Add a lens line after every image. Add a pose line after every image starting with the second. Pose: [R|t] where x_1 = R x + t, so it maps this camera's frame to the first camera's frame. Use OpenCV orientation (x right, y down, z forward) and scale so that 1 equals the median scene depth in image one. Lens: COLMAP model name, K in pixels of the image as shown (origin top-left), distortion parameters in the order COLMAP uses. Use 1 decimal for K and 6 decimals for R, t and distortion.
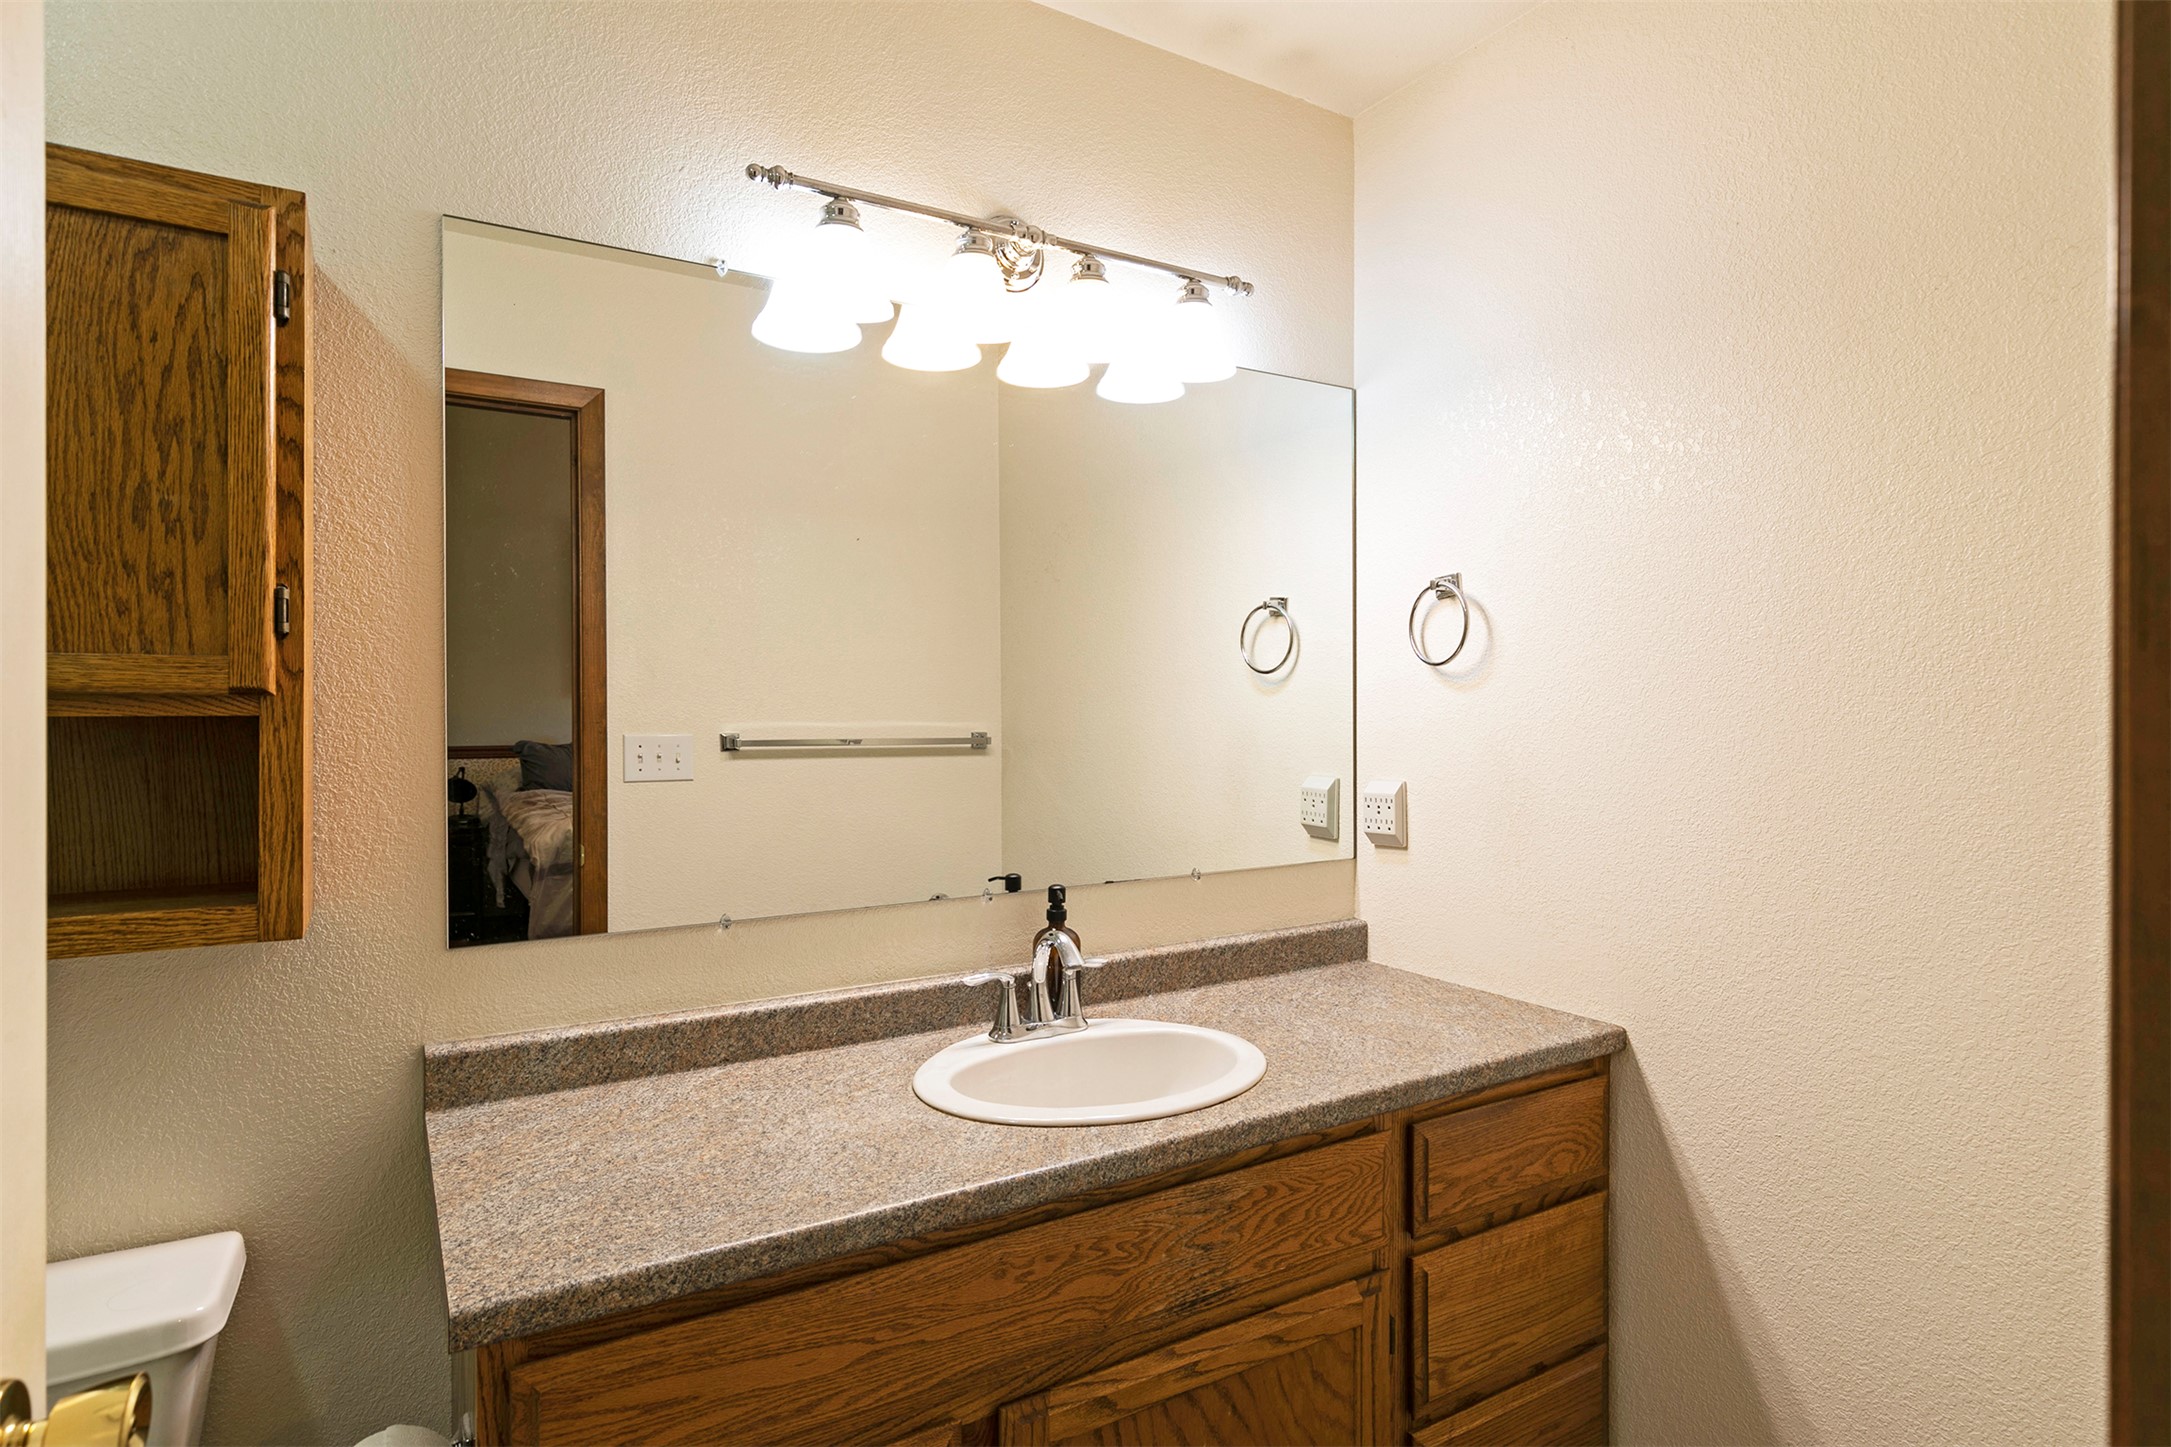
lens RADIAL K [[1159.0, 0, 1088.2], [0, 1159.0, 688.6], [0, 0, 1]] dist [0.002497, 0.000816]
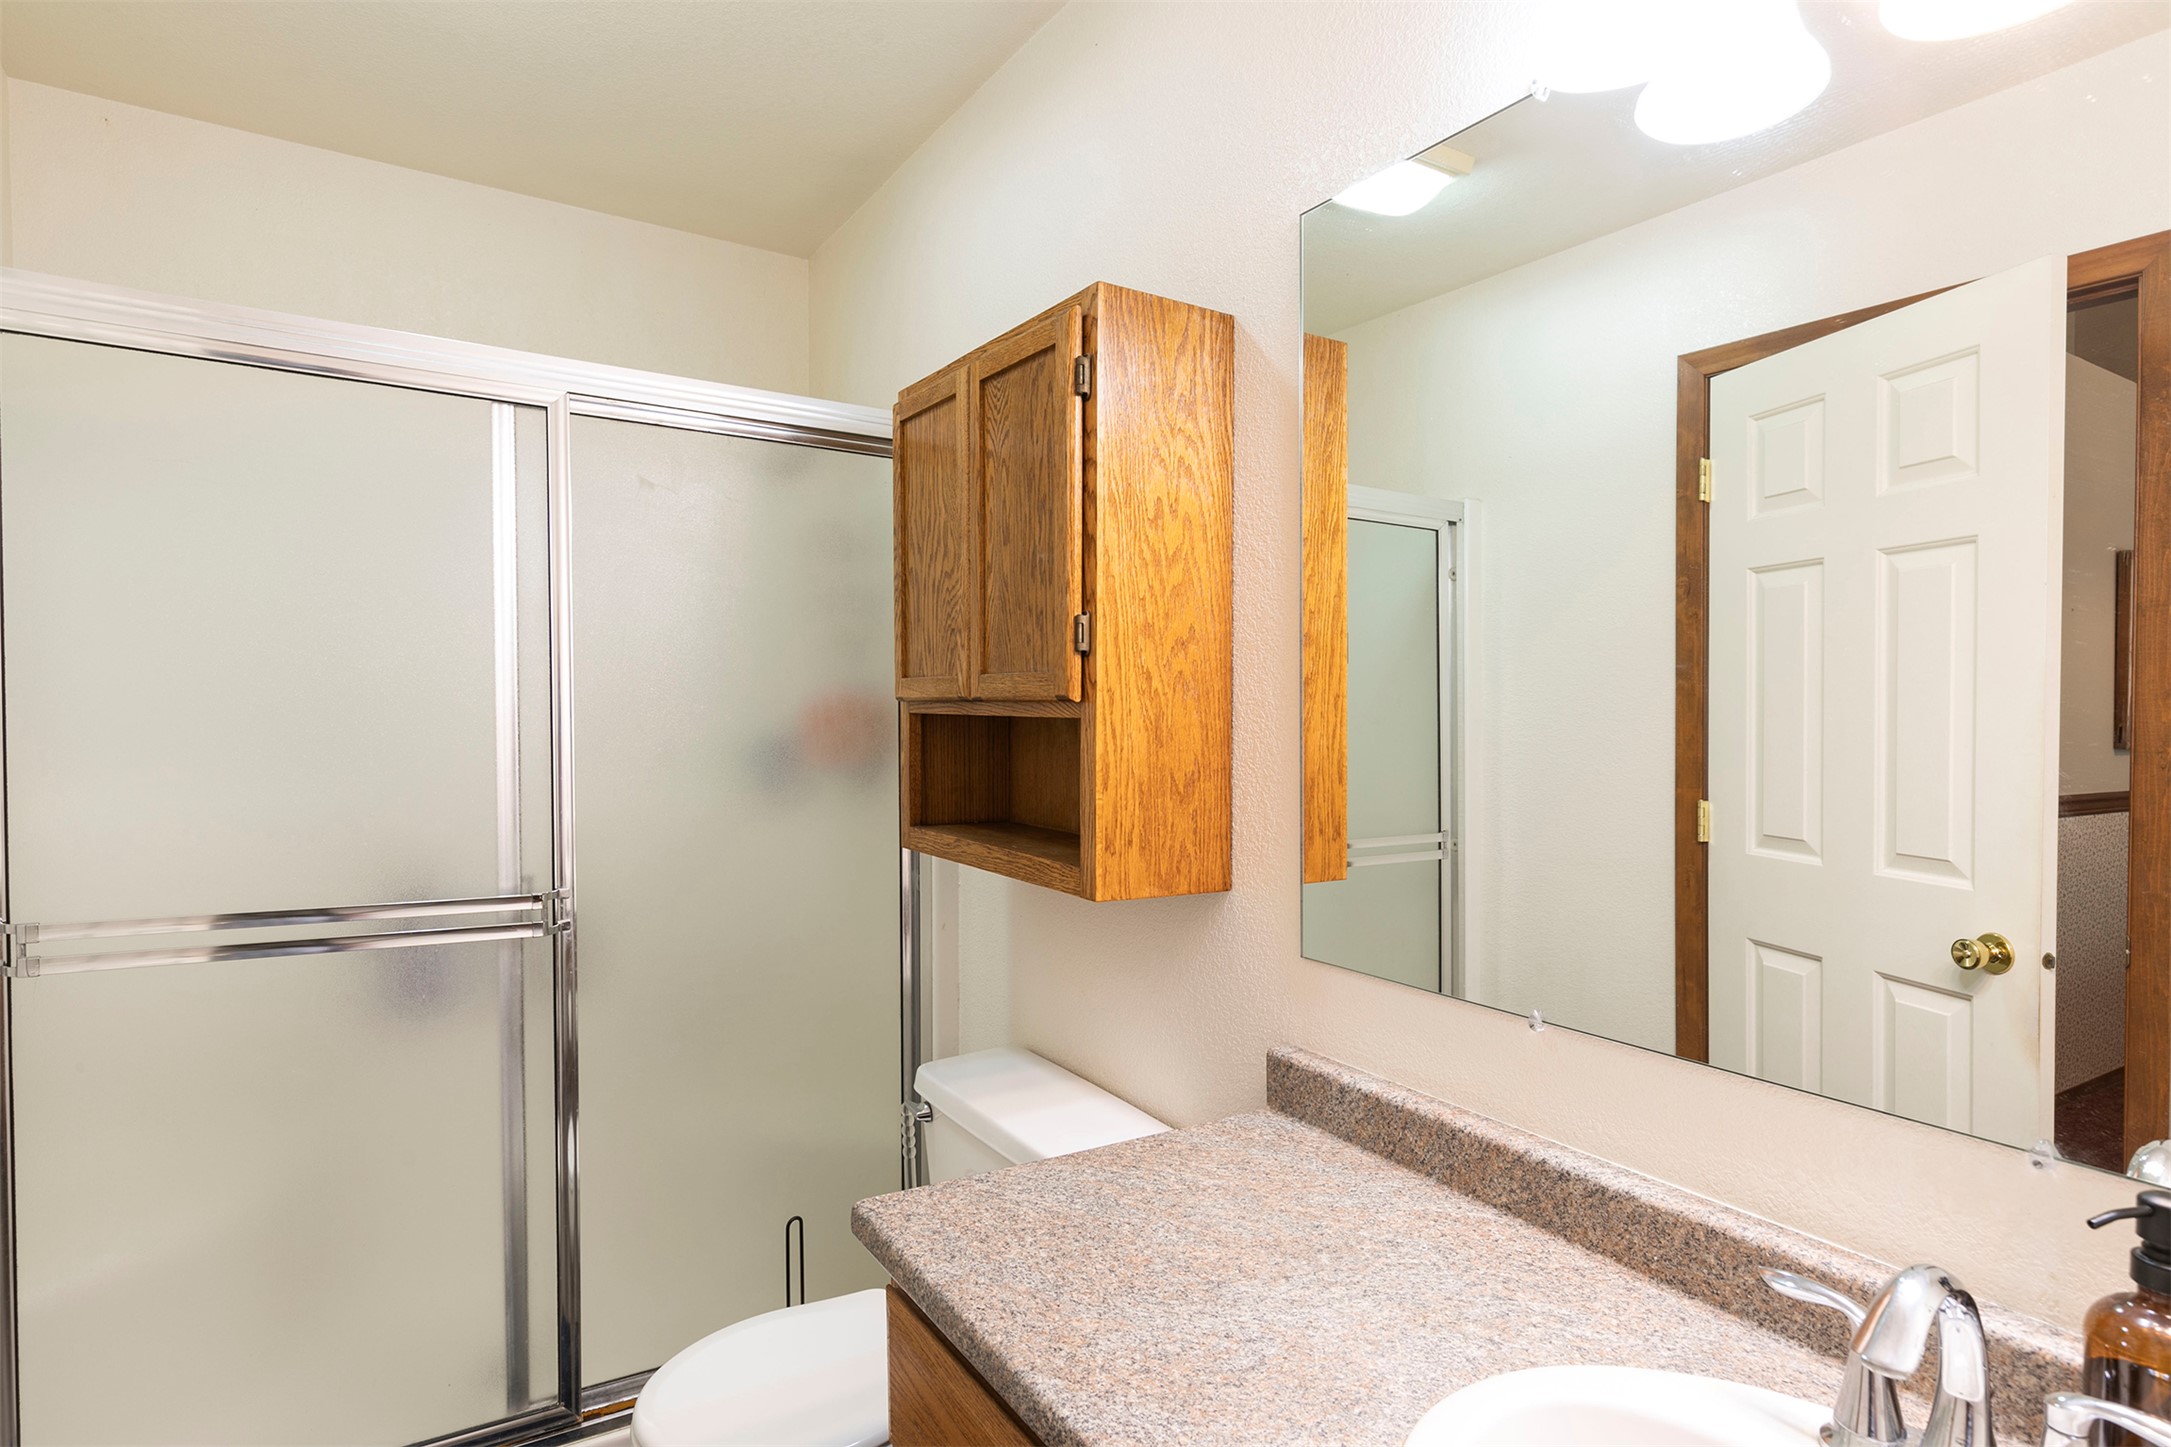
lens RADIAL K [[1157.7, 0, 1090.4], [0, 1157.7, 733.5], [0, 0, 1]] dist [-0.001921, 0.018307]
pose [[0.017910, 0.026139, -0.999498, 0.530152], [0.004720, 0.999645, 0.026227, 0.006649], [0.999828, -0.005187, 0.017780, 0.973724]]
